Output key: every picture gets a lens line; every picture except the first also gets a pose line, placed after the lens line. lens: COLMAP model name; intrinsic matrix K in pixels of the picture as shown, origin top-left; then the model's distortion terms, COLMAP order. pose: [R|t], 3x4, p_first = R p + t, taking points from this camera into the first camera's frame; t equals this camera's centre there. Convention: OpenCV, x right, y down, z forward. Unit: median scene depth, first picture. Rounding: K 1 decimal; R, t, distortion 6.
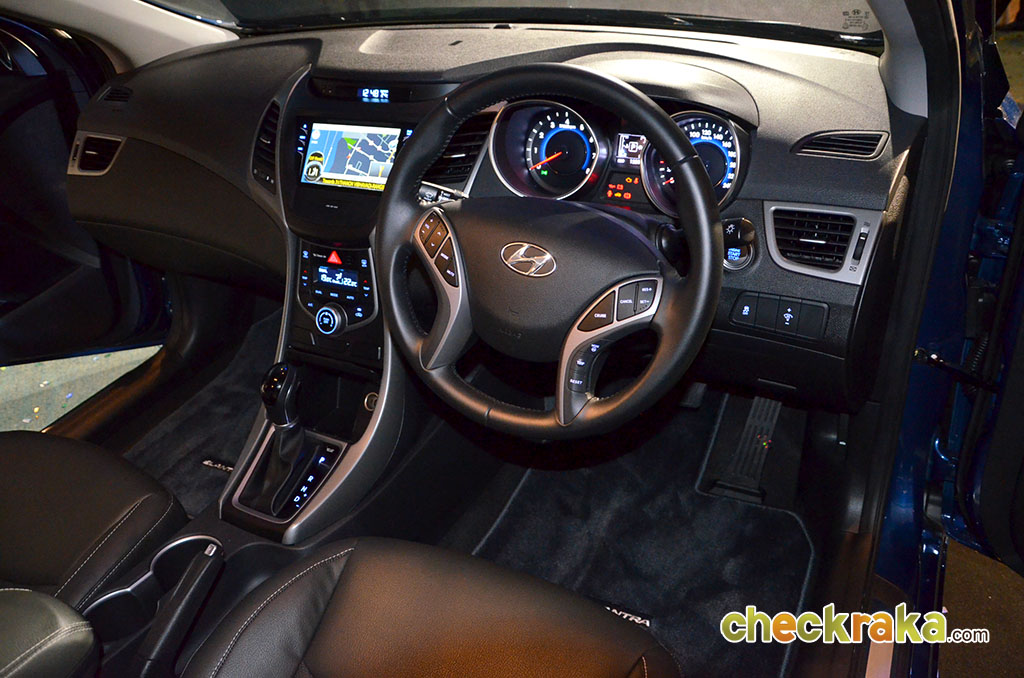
lens RADIAL K [[809.3, 0, 512.0], [0, 809.3, 340.6], [0, 0, 1]] dist [-0.154739, 0.022977]
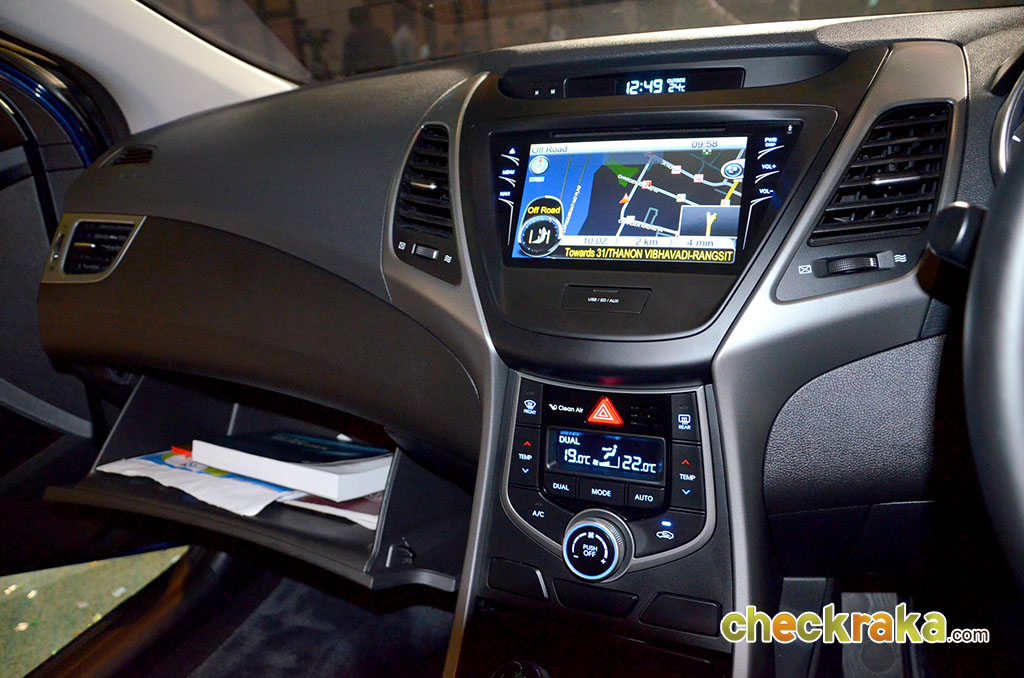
lens RADIAL K [[809.3, 0, 510.2], [0, 809.3, 332.8], [0, 0, 1]] dist [-0.154739, 0.022977]
pose [[0.999567, -0.029202, 0.003740, -0.272503], [0.029365, 0.979883, -0.197401, -0.057225], [0.002100, 0.197425, 0.980316, 0.529552]]
